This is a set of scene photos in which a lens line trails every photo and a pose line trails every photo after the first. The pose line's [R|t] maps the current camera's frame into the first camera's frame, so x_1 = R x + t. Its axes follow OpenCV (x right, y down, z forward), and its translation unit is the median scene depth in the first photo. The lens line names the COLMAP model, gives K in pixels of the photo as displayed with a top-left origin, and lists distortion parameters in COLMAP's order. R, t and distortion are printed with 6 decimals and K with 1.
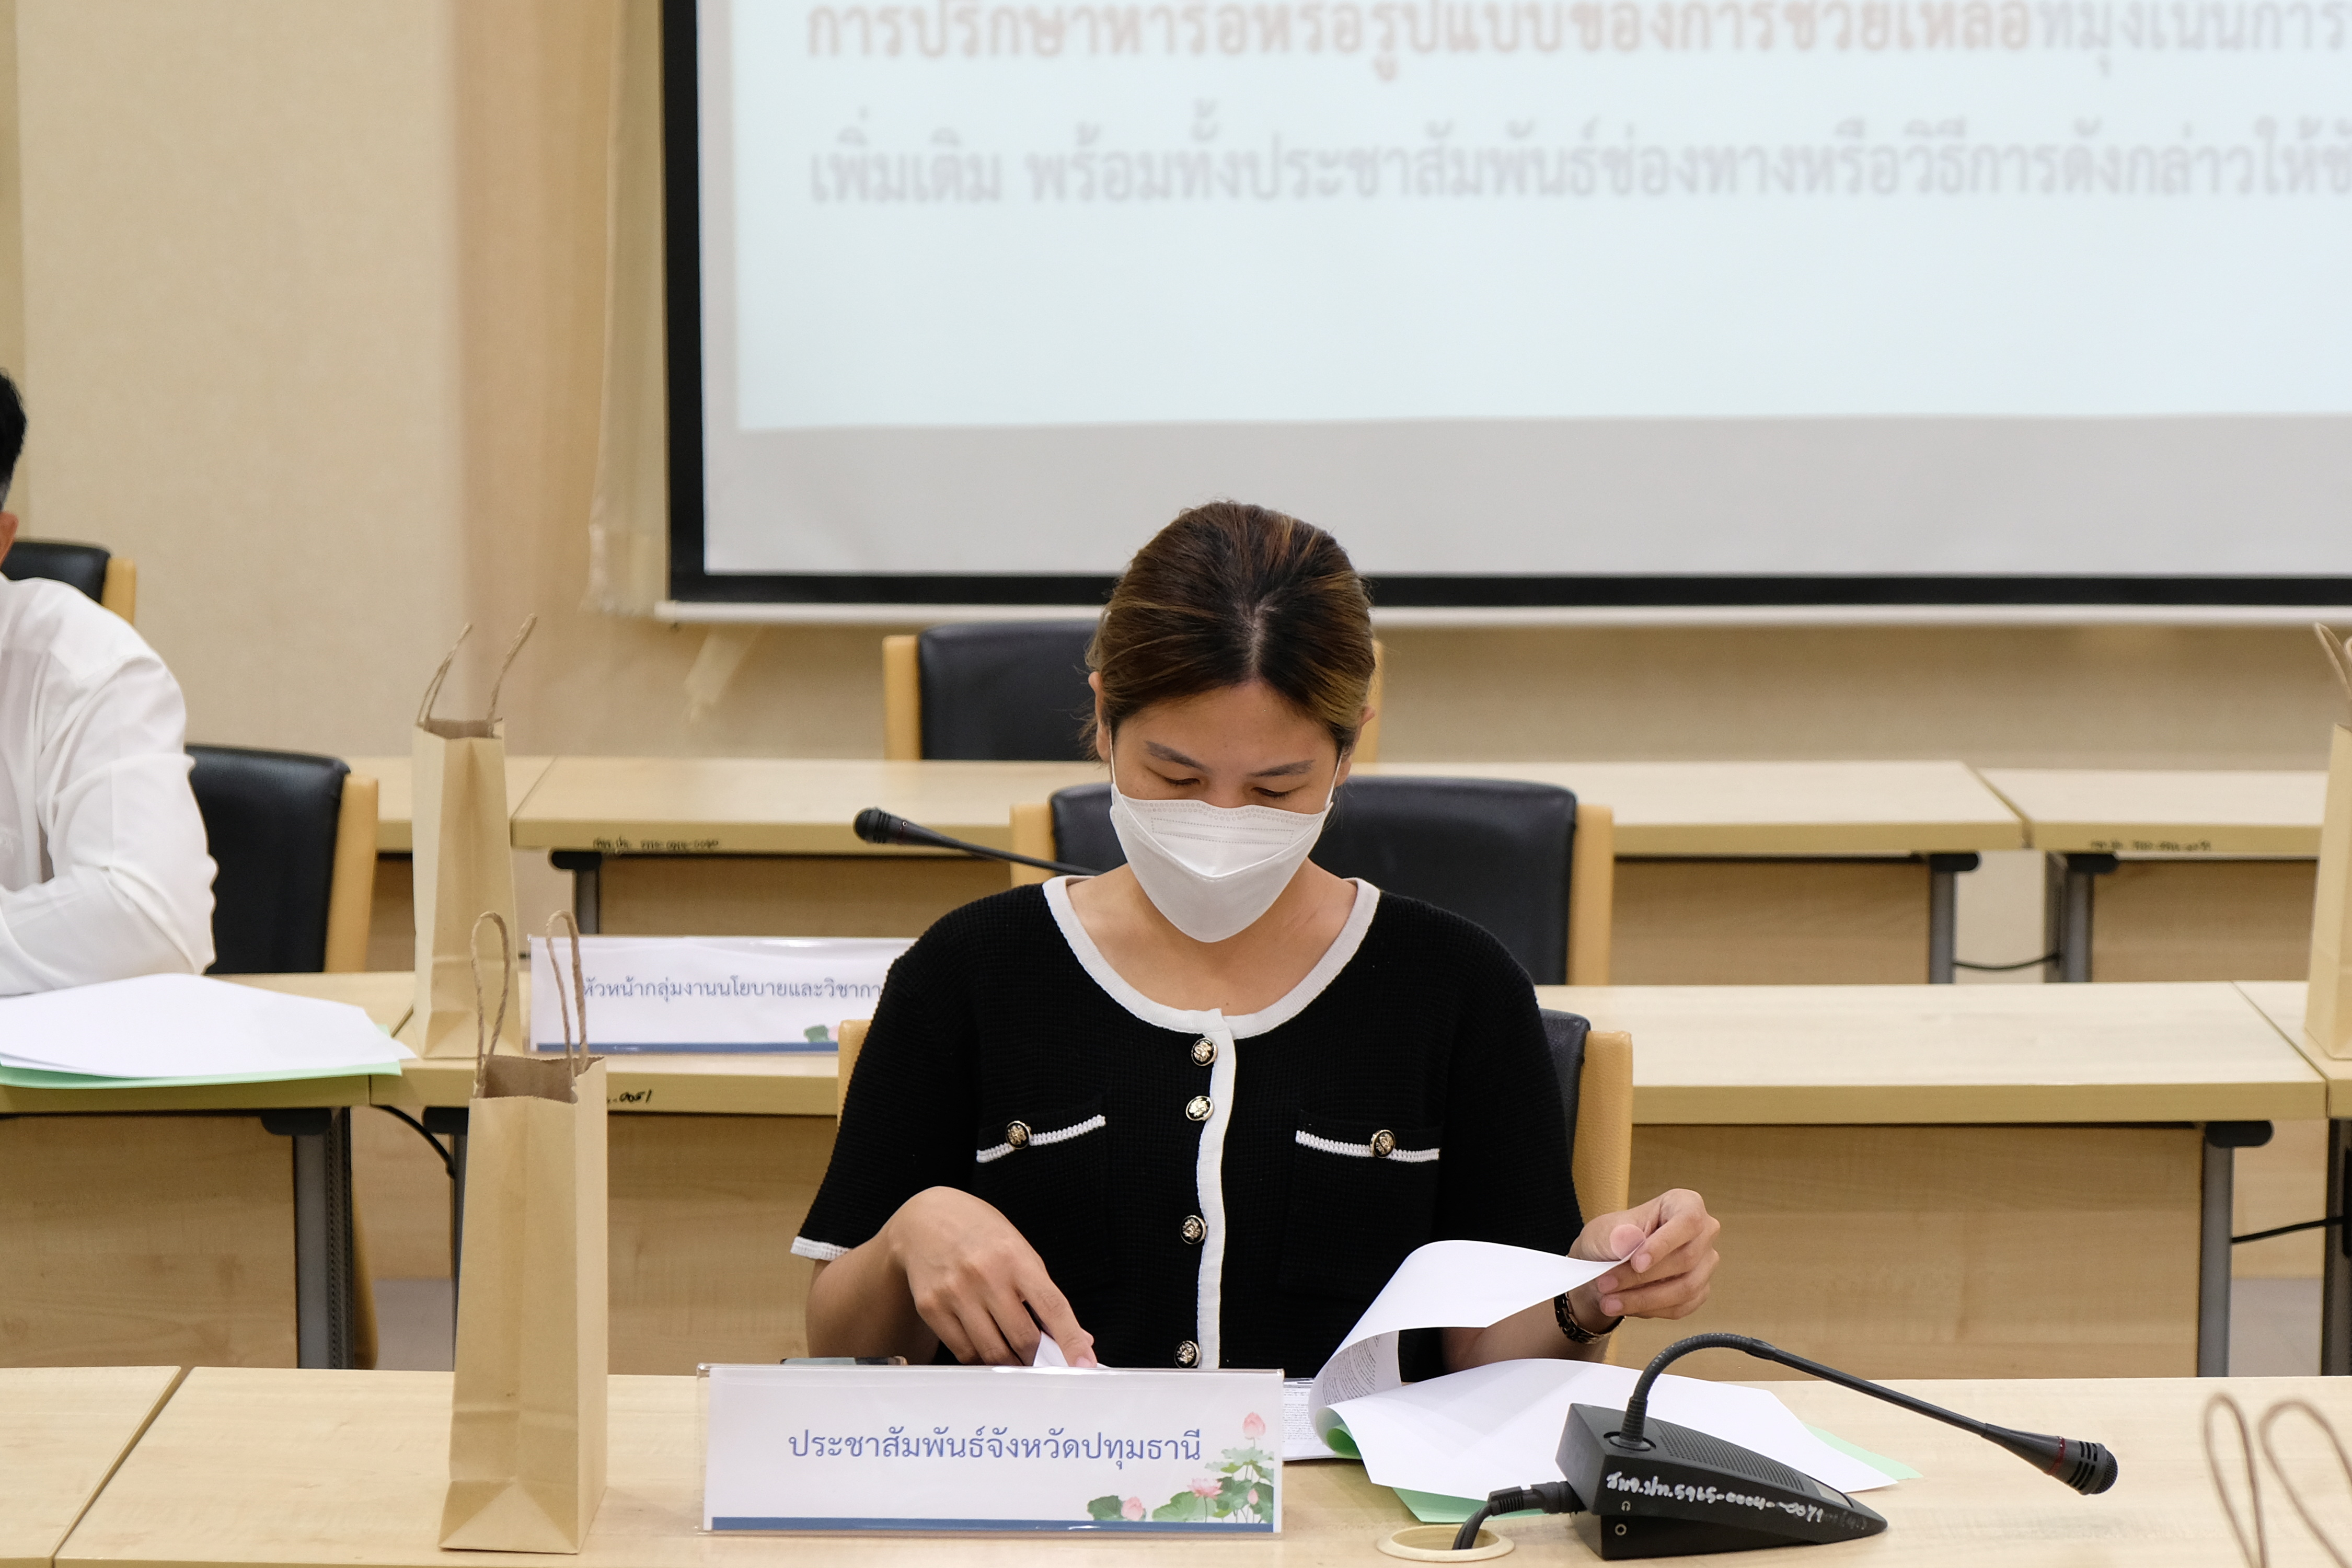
lens RADIAL K [[4818.9, 0, 1173.9], [0, 4818.9, 773.1], [0, 0, 1]] dist [-0.106146, 0.000000]
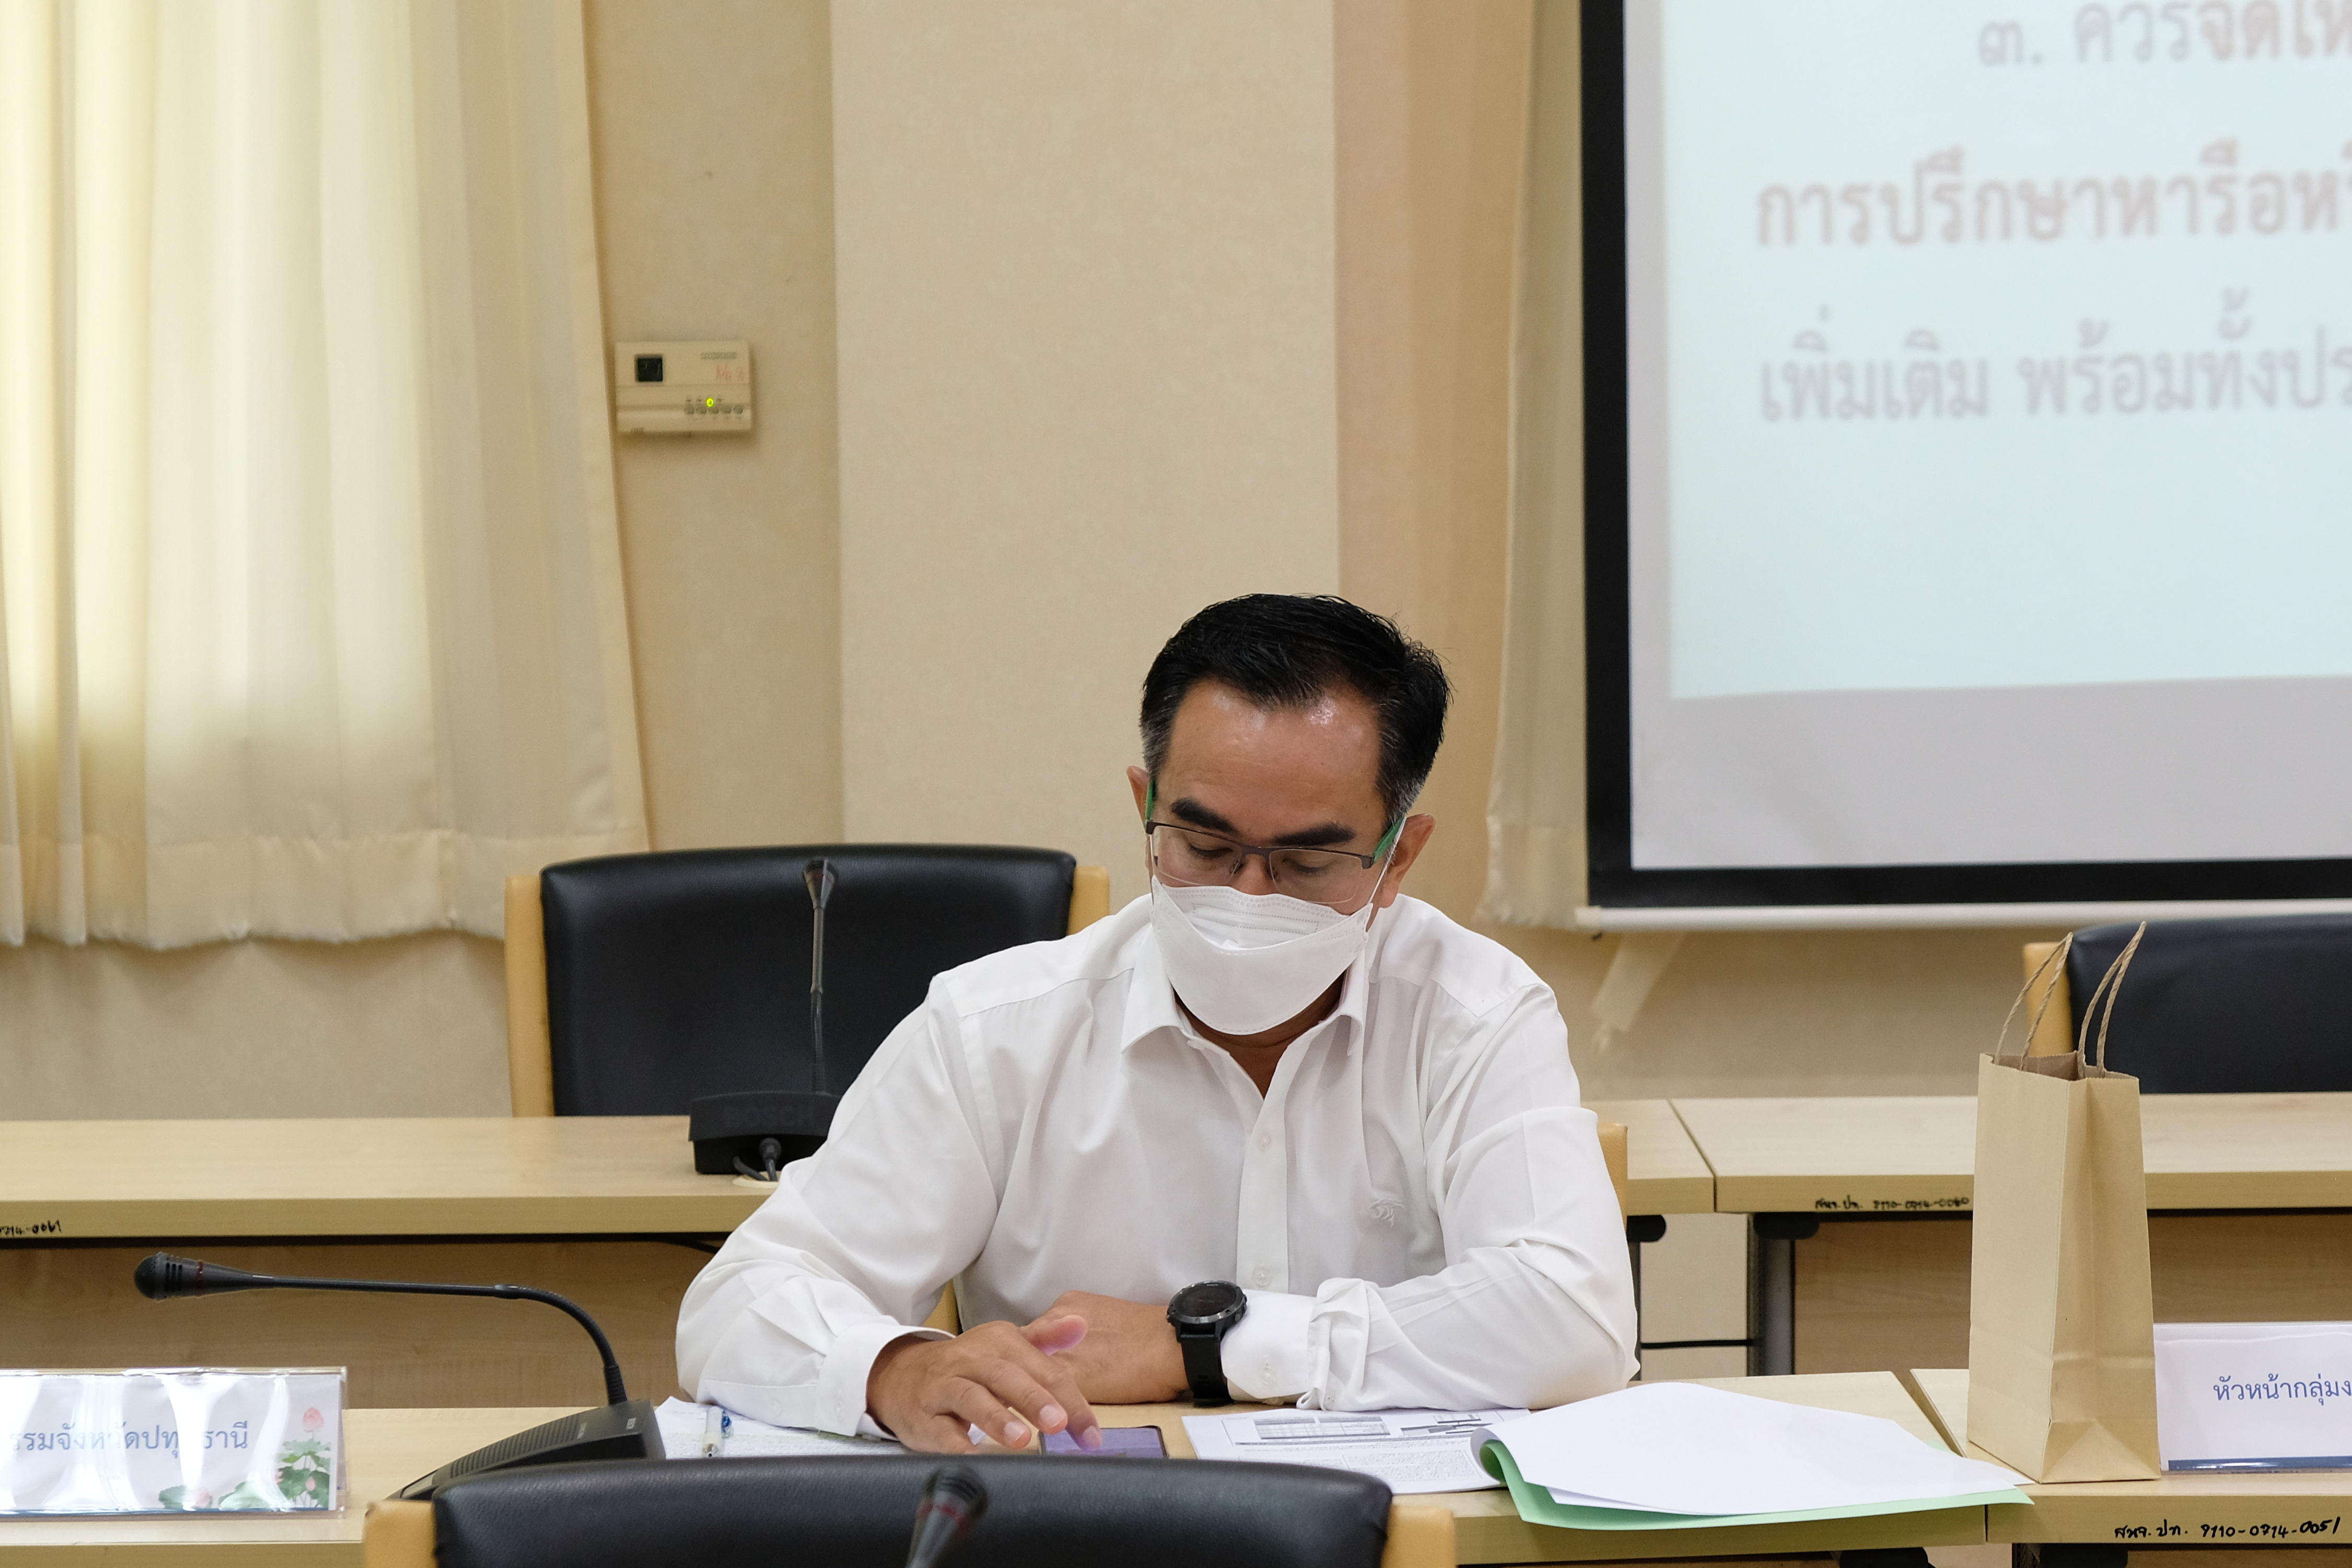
lens RADIAL K [[5591.0, 0, 1178.7], [0, 5591.0, 788.5], [0, 0, 1]] dist [-0.007686, 0.000000]
pose [[0.999639, -0.018960, -0.019043, -0.158676], [0.017867, 0.998272, -0.055984, -0.003360], [0.020071, 0.055624, 0.998250, 0.039594]]
